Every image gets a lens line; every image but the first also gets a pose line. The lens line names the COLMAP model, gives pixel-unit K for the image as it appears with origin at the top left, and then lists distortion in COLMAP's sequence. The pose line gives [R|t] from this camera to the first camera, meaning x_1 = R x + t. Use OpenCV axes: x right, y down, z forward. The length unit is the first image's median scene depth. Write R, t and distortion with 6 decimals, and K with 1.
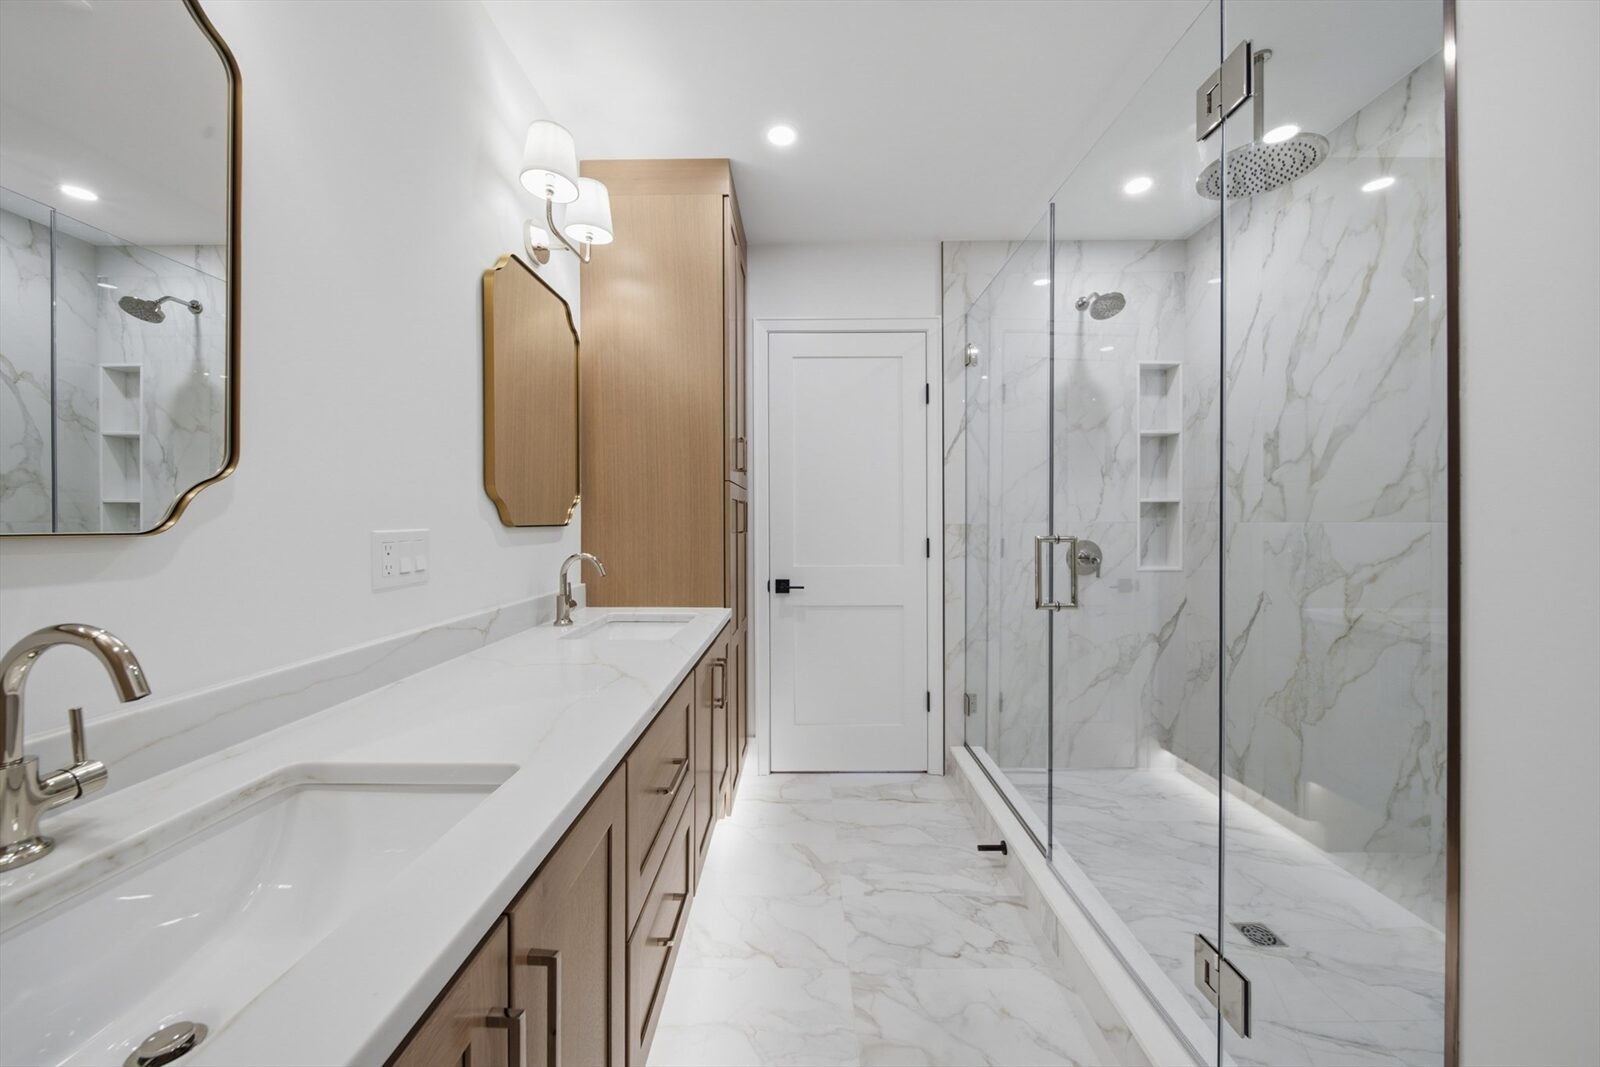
lens RADIAL K [[563.0, 0, 806.0], [0, 563.0, 525.3], [0, 0, 1]] dist [-0.000683, -0.000370]
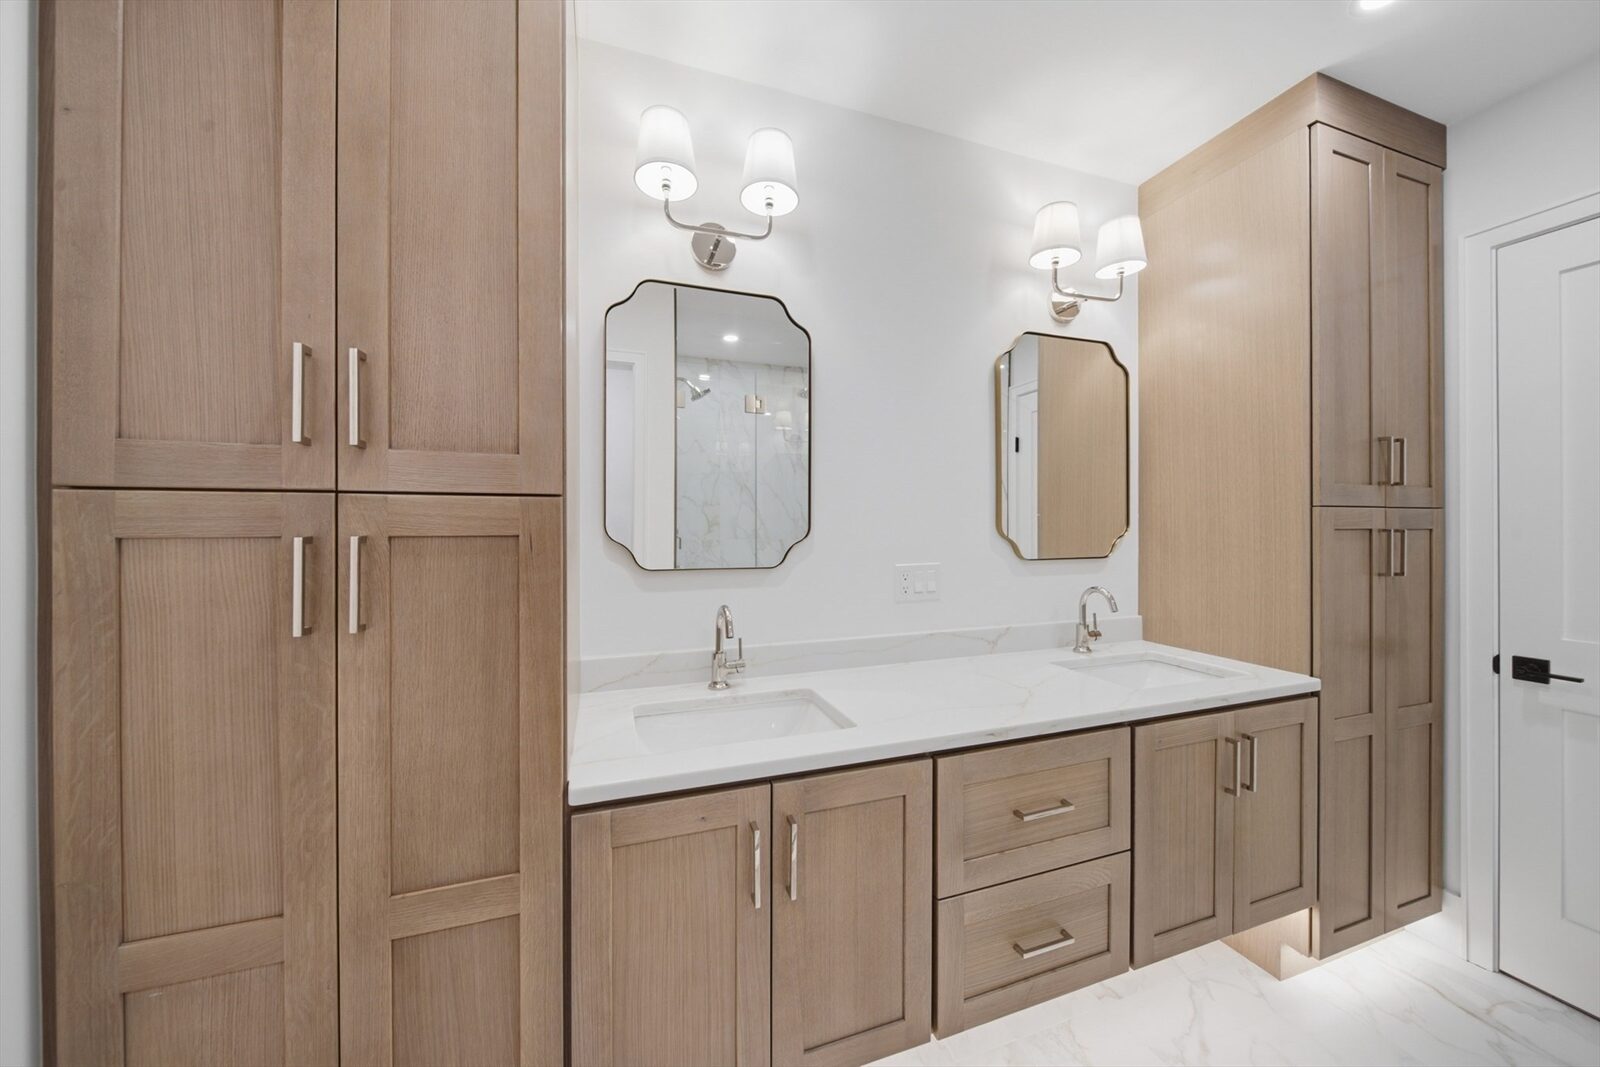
lens RADIAL K [[576.6, 0, 798.0], [0, 576.6, 529.6], [0, 0, 1]] dist [-0.000100, -0.000096]
pose [[0.335061, 0.008360, -0.942159, 0.429158], [-0.003655, 0.999965, 0.007573, -0.063807], [0.942189, 0.000906, 0.335080, 0.127635]]
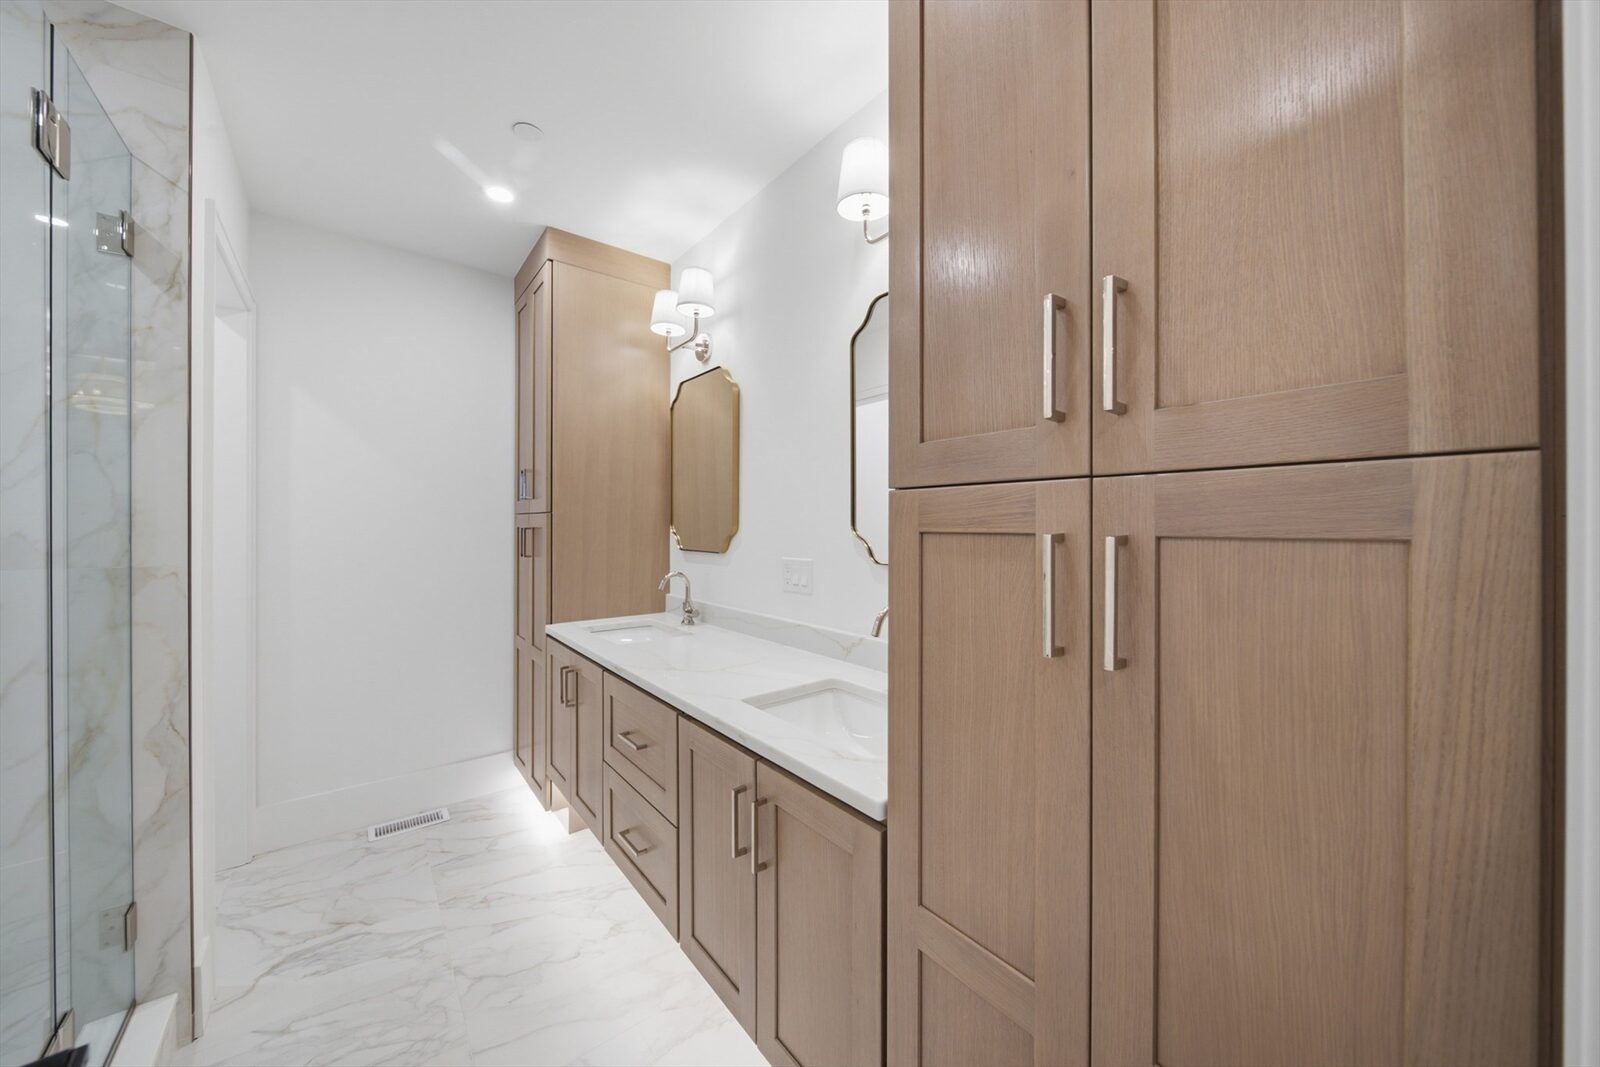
lens RADIAL K [[563.0, 0, 806.0], [0, 563.0, 525.3], [0, 0, 1]] dist [-0.000683, -0.000370]
pose [[-0.779639, 0.002939, -0.626223, 0.204115], [-0.000400, 0.999986, 0.005191, -0.068011], [0.626229, 0.004298, -0.779627, 1.589027]]
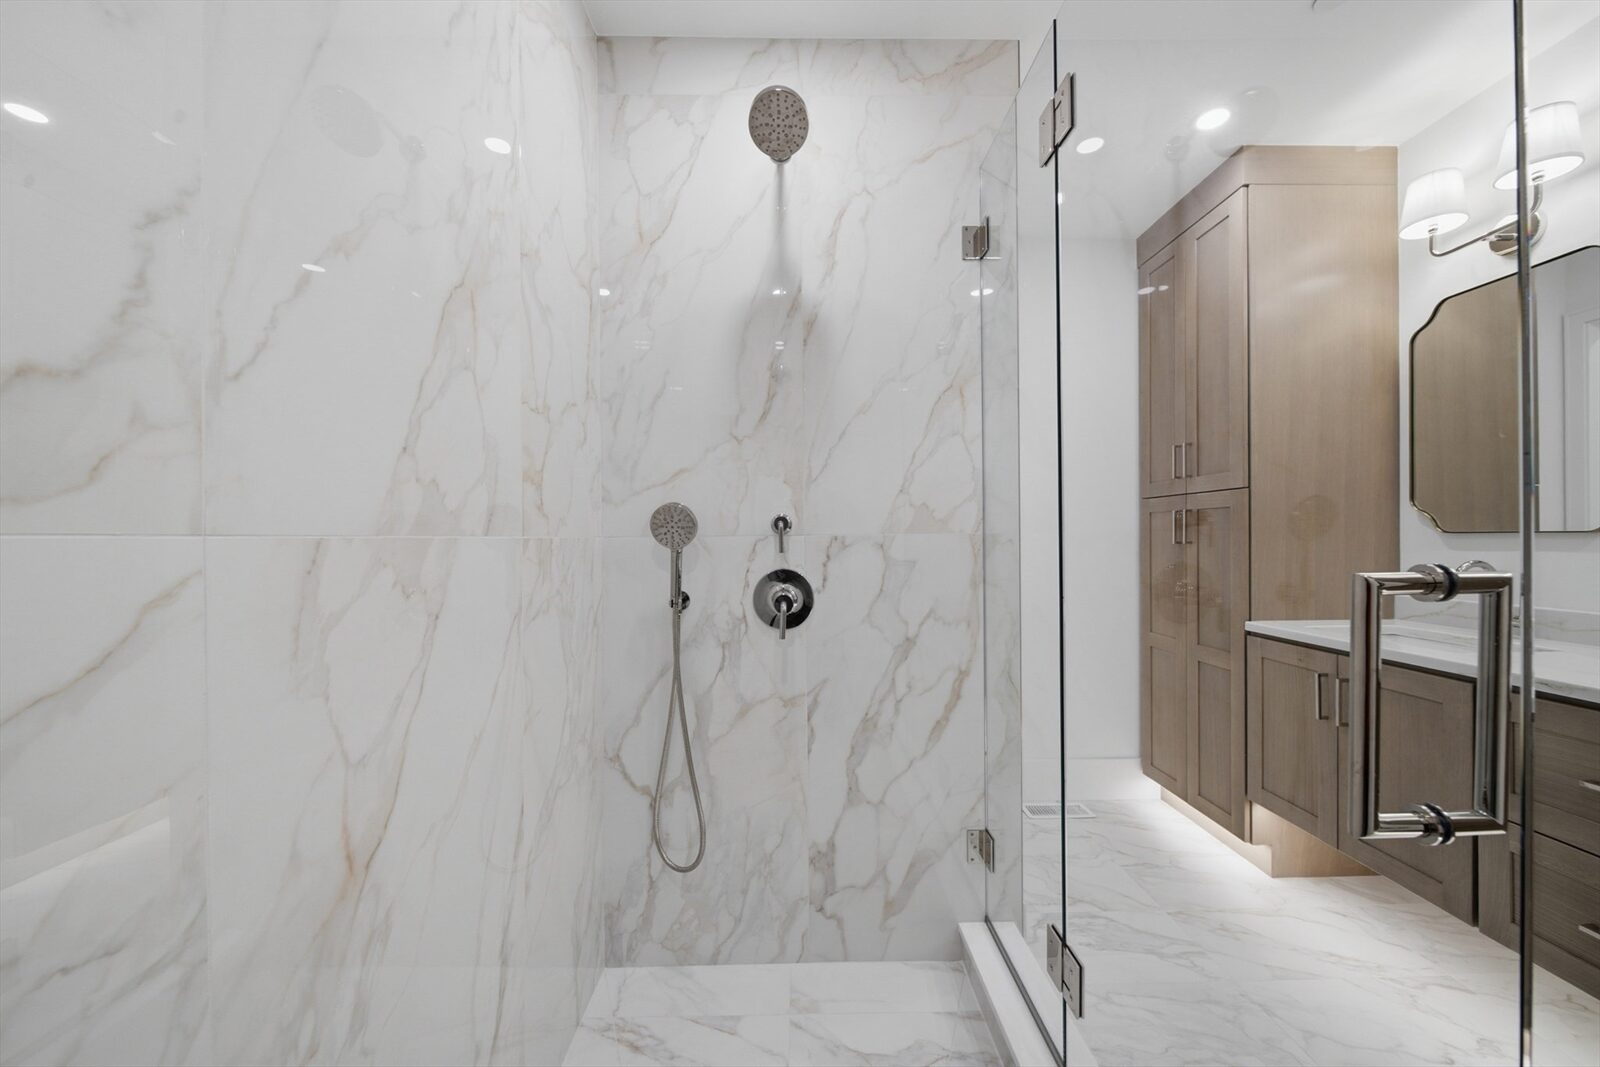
lens RADIAL K [[584.8, 0, 813.5], [0, 584.8, 539.6], [0, 0, 1]] dist [-0.000238, -0.000195]
pose [[-0.999524, 0.012166, -0.028365, 0.768150], [0.011985, 0.999907, 0.006557, -0.001804], [0.028443, 0.006214, -0.999576, 1.292555]]
